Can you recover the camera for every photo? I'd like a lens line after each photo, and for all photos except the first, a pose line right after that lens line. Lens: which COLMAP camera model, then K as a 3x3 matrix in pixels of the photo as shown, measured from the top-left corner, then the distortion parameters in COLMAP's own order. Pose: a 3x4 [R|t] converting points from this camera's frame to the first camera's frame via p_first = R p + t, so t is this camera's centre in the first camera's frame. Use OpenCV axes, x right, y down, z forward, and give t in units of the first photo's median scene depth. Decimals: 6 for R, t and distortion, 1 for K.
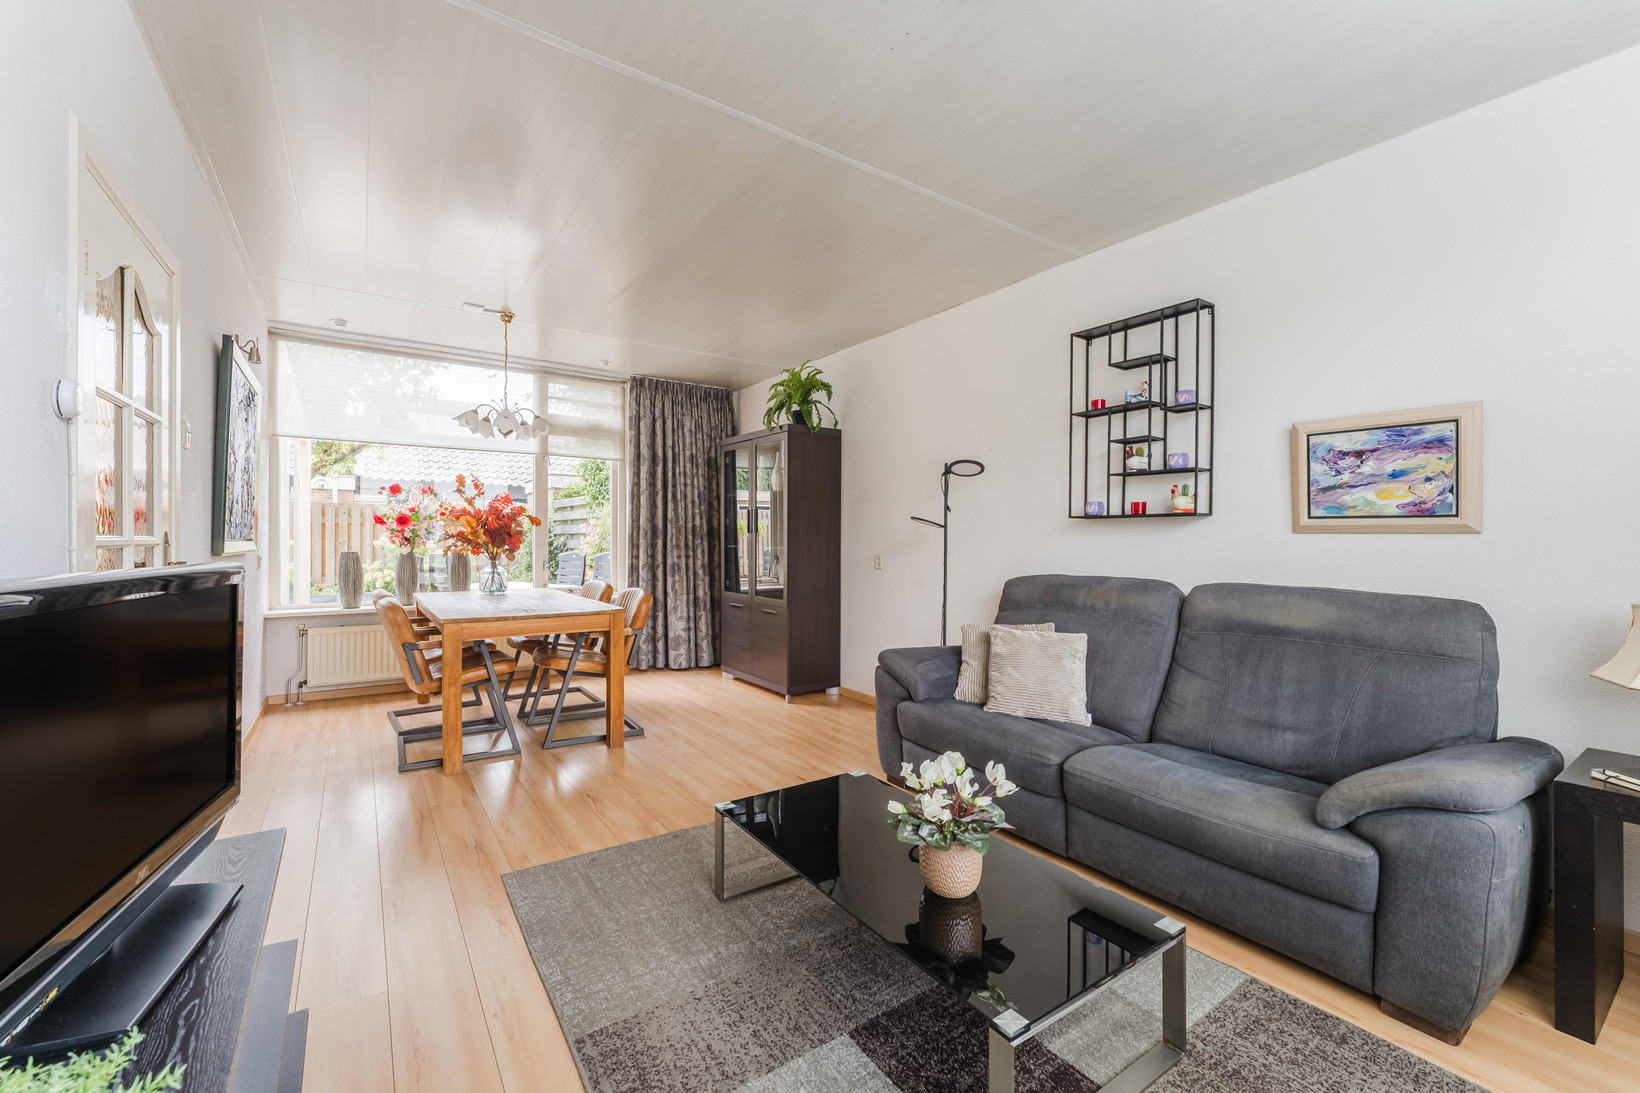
lens RADIAL K [[677.8, 0, 826.5], [0, 677.8, 539.7], [0, 0, 1]] dist [-0.000237, -0.001060]
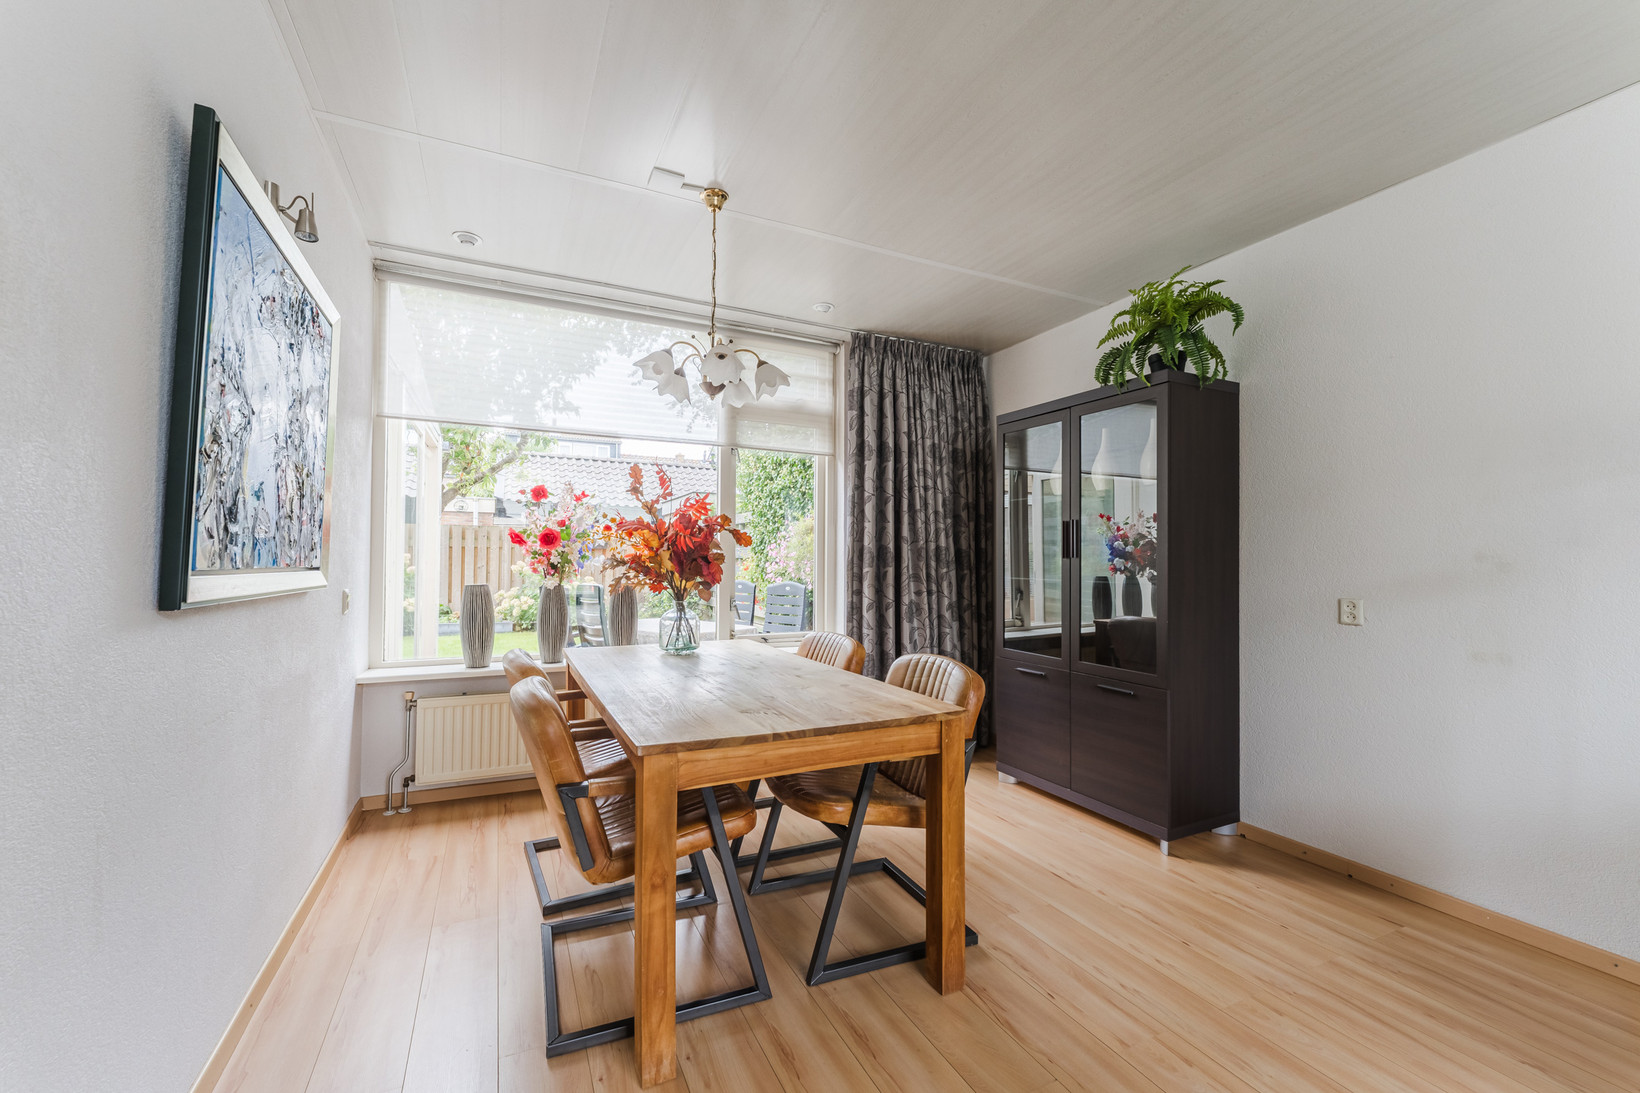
lens RADIAL K [[677.8, 0, 828.0], [0, 677.8, 550.7], [0, 0, 1]] dist [-0.000237, -0.001060]
pose [[0.988286, 0.000646, -0.152615, -0.241107], [-0.003770, 0.999789, -0.020181, -0.003604], [0.152569, 0.020520, 0.988080, 0.365820]]
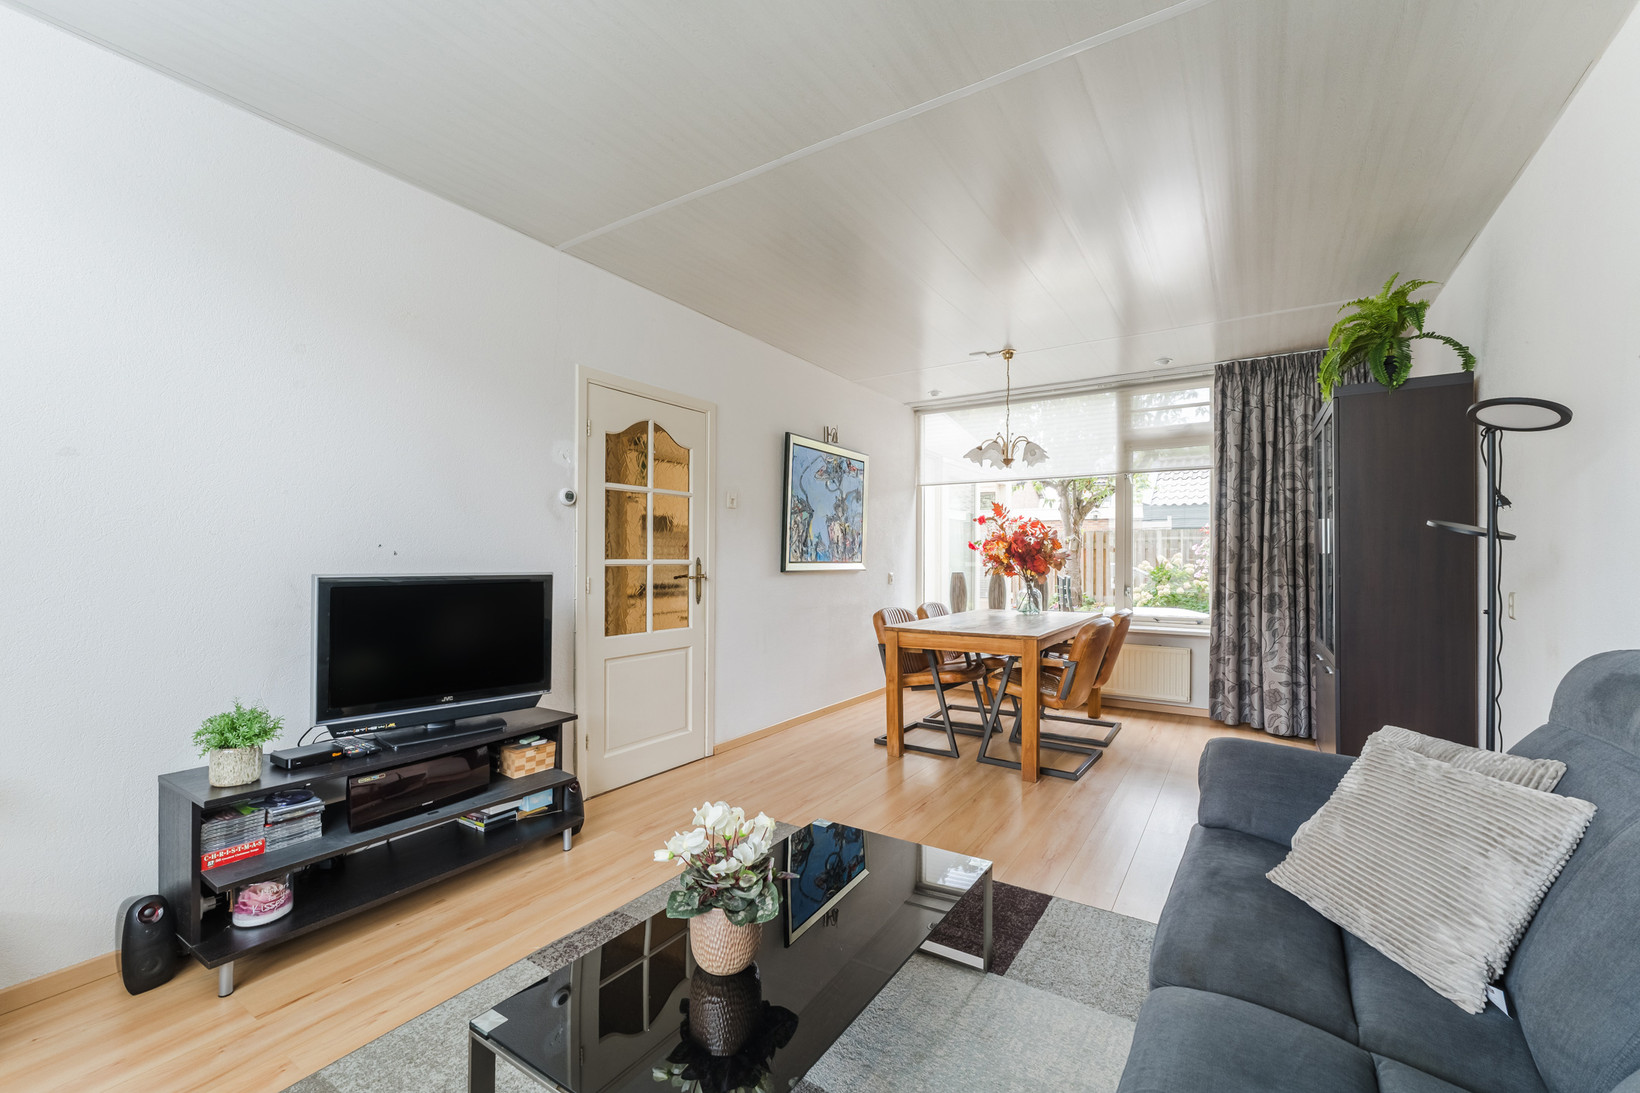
lens RADIAL K [[677.8, 0, 789.8], [0, 677.8, 556.8], [0, 0, 1]] dist [-0.000237, -0.001060]
pose [[0.355154, -0.006411, -0.934786, 0.348352], [-0.003675, 0.999959, -0.008254, 0.000894], [0.934801, 0.006367, 0.355116, 0.261642]]
